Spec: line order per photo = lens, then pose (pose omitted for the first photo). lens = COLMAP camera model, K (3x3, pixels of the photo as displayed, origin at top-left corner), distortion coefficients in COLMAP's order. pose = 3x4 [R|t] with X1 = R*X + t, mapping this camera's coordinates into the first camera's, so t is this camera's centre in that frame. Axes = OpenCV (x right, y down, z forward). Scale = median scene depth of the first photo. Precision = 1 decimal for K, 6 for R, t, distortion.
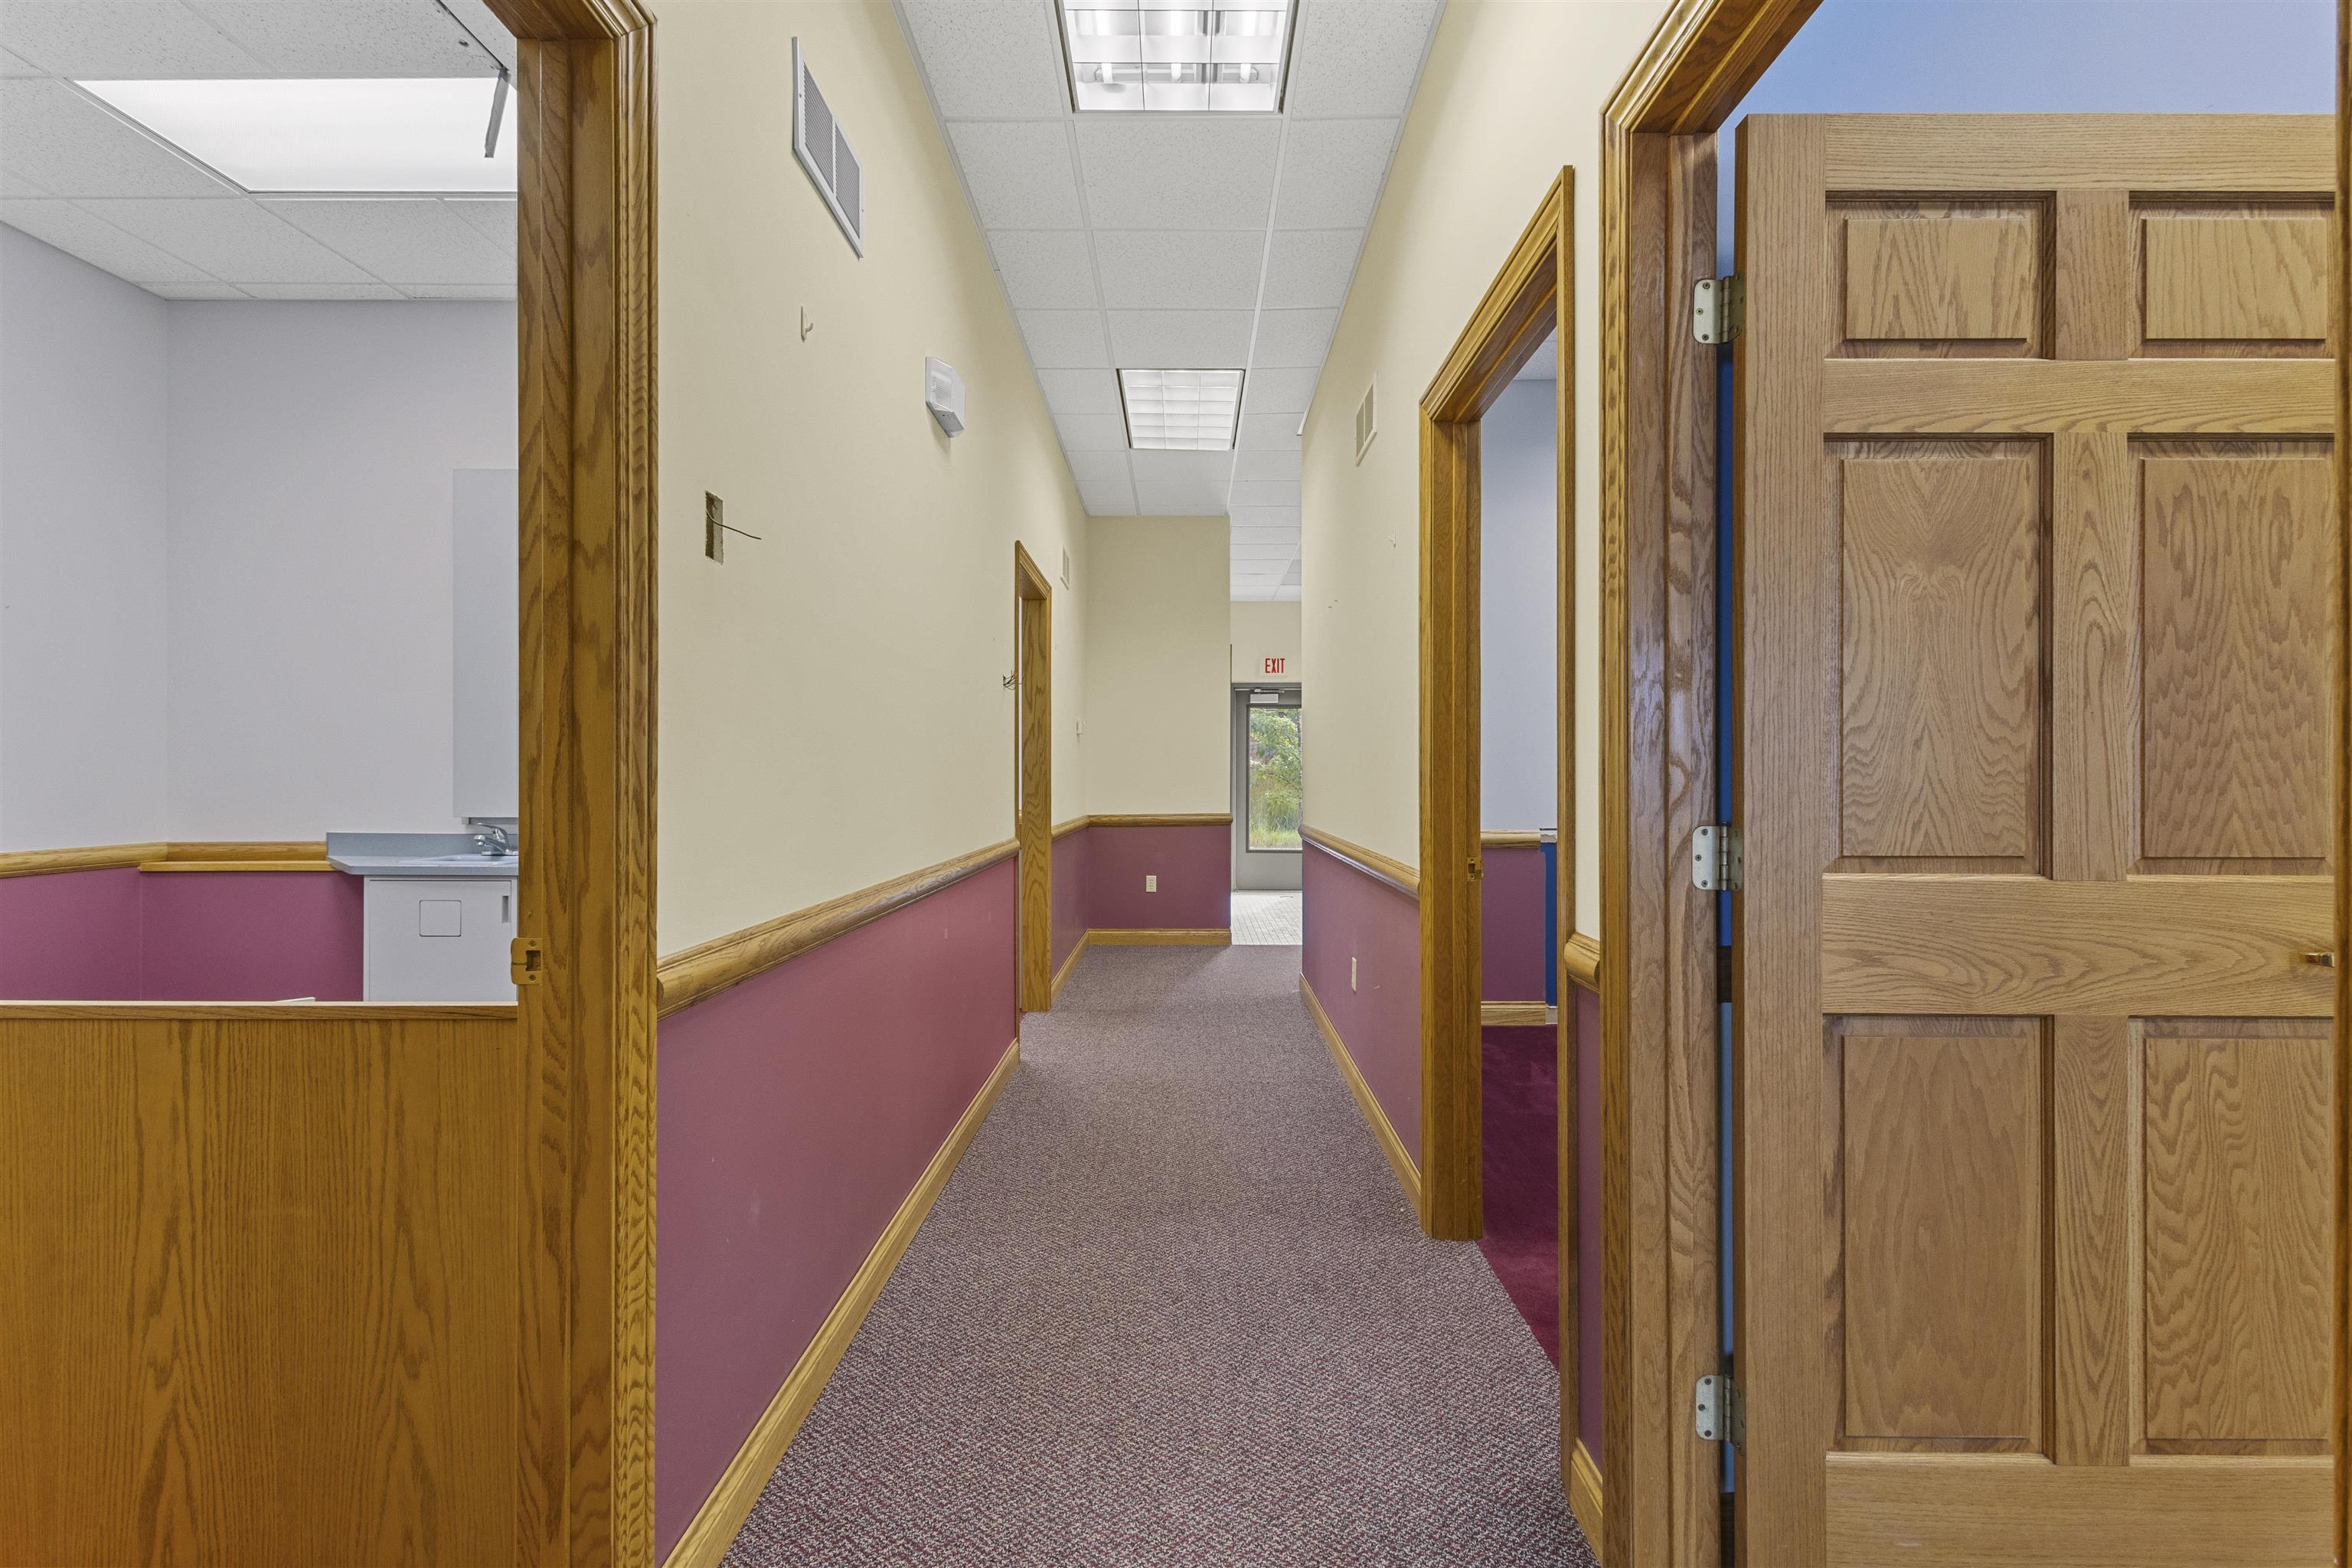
lens RADIAL K [[1094.9, 0, 1174.6], [0, 1094.9, 782.7], [0, 0, 1]] dist [0.003753, -0.001024]
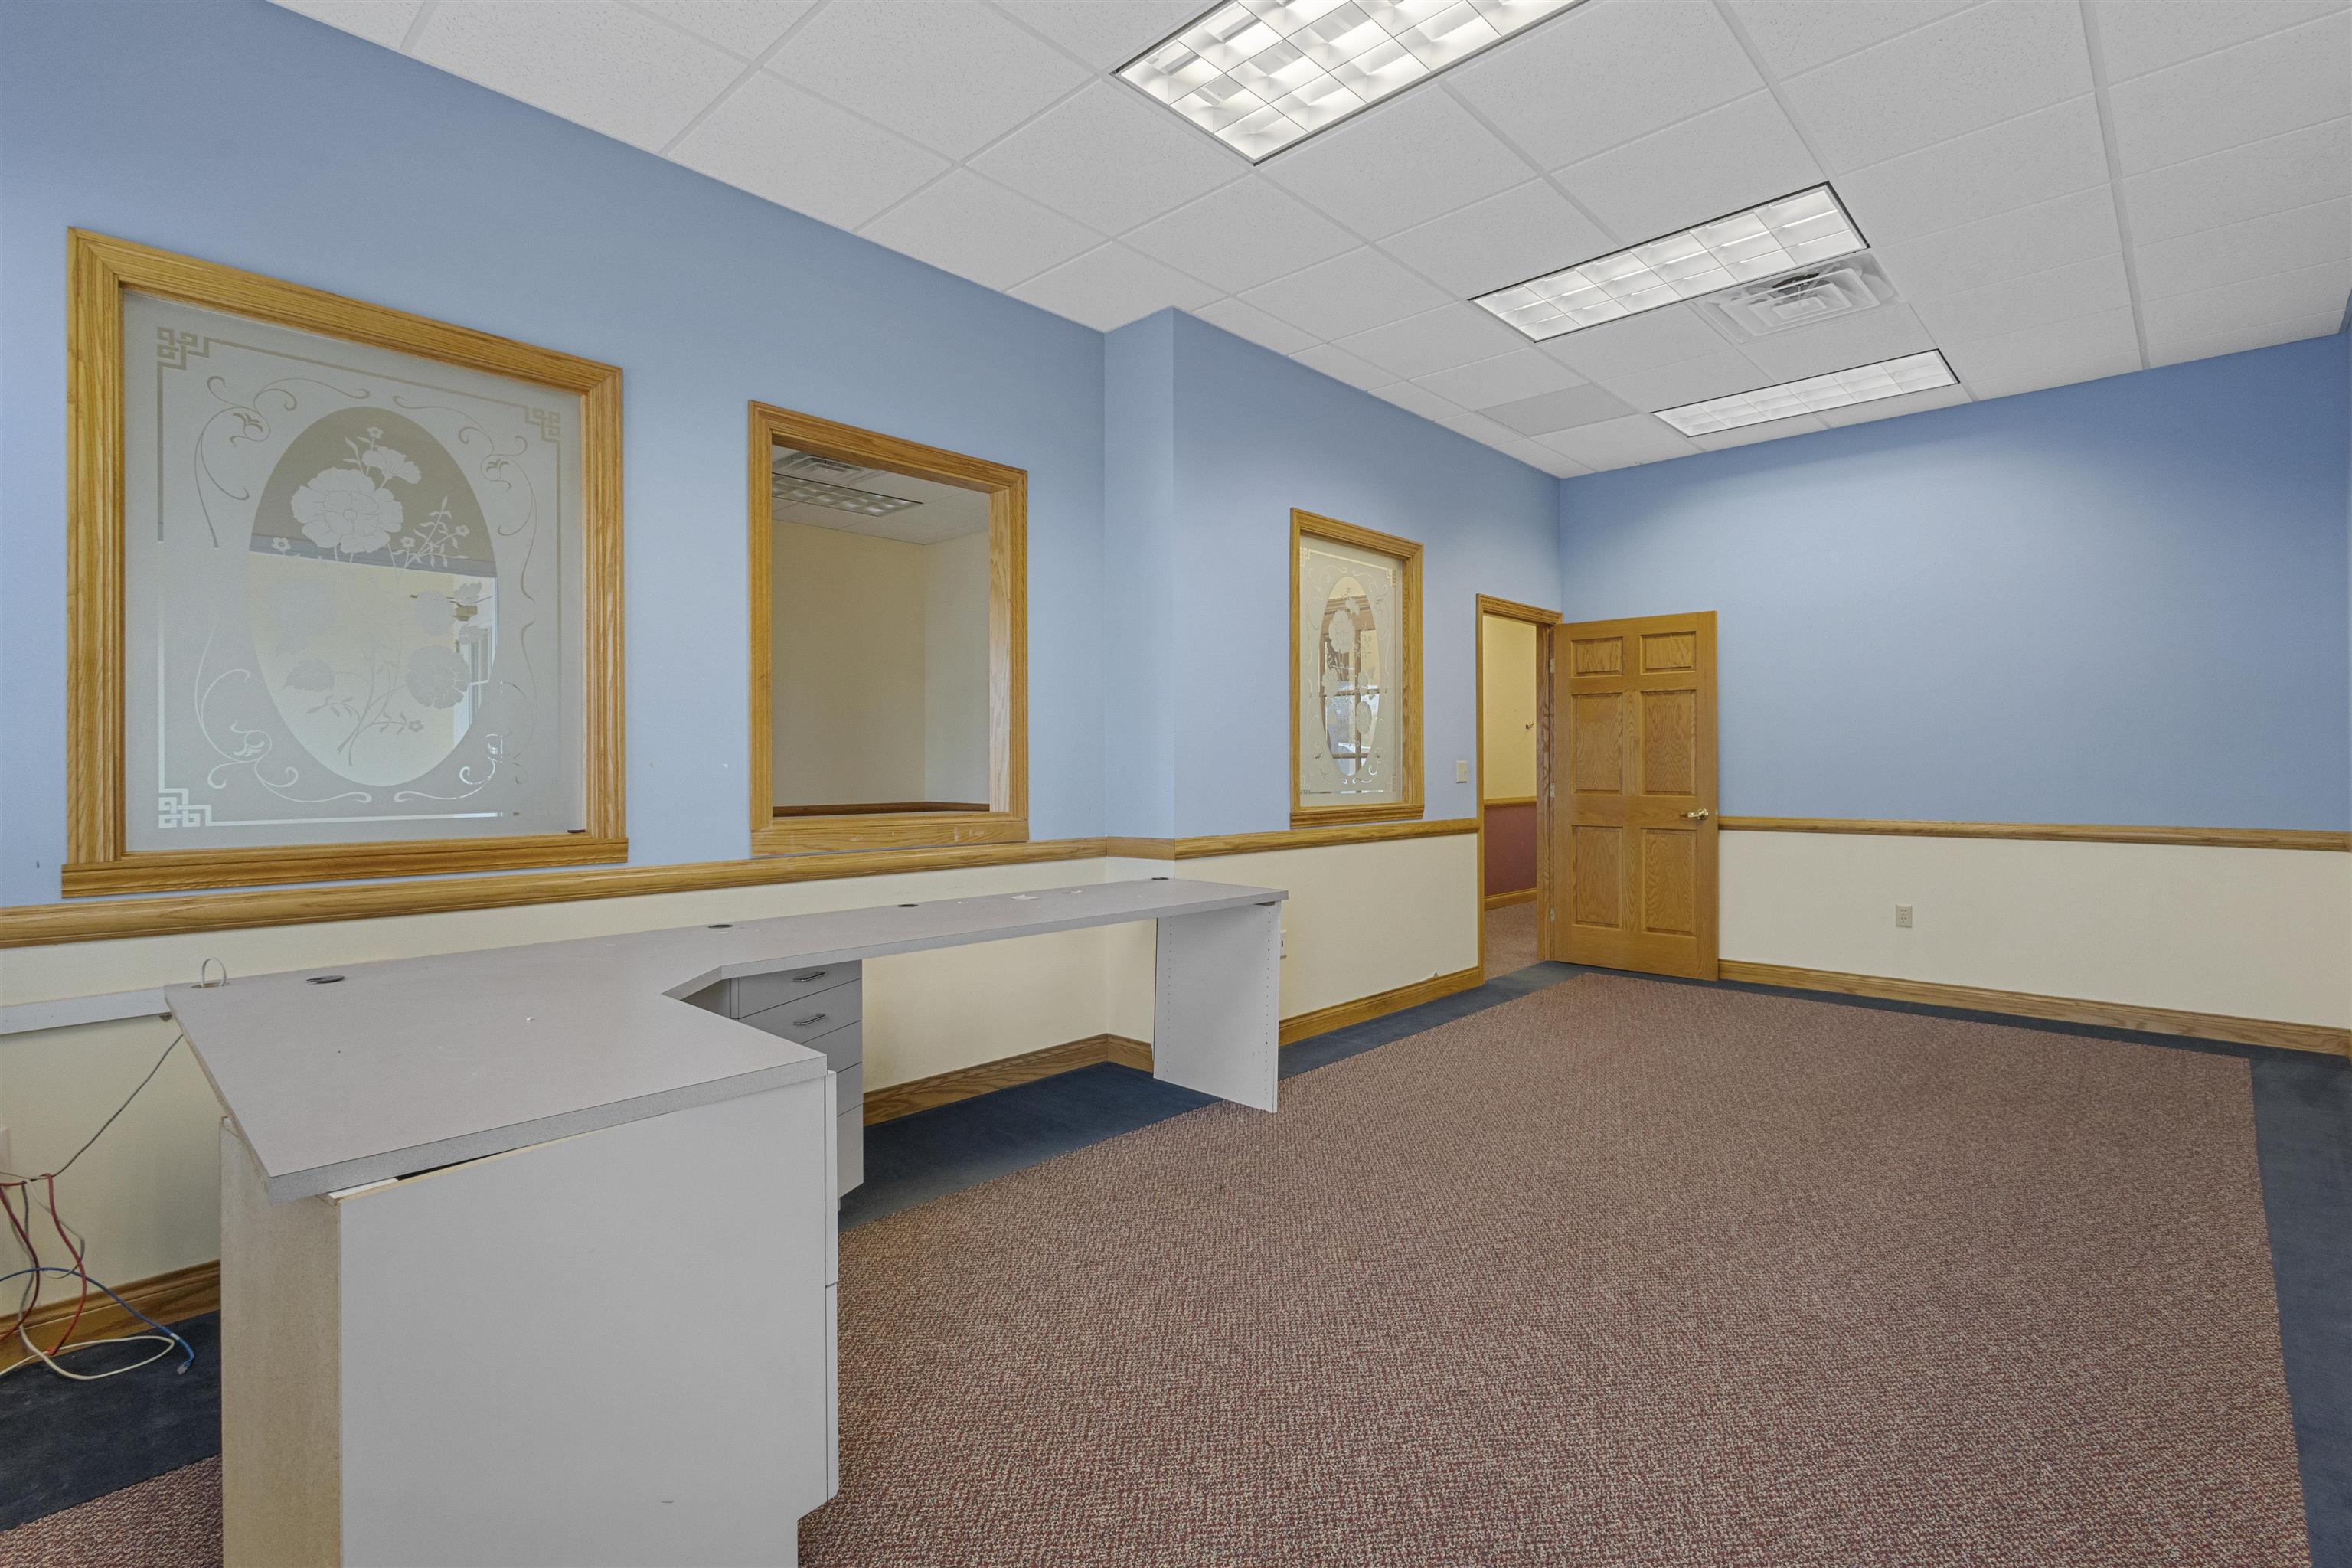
lens RADIAL K [[1094.9, 0, 1188.1], [0, 1094.9, 771.2], [0, 0, 1]] dist [0.003753, -0.001024]
pose [[0.744533, 0.003053, -0.667578, 2.398848], [0.000485, 0.999987, 0.005114, -0.030864], [0.667585, -0.004132, 0.744522, -3.349595]]
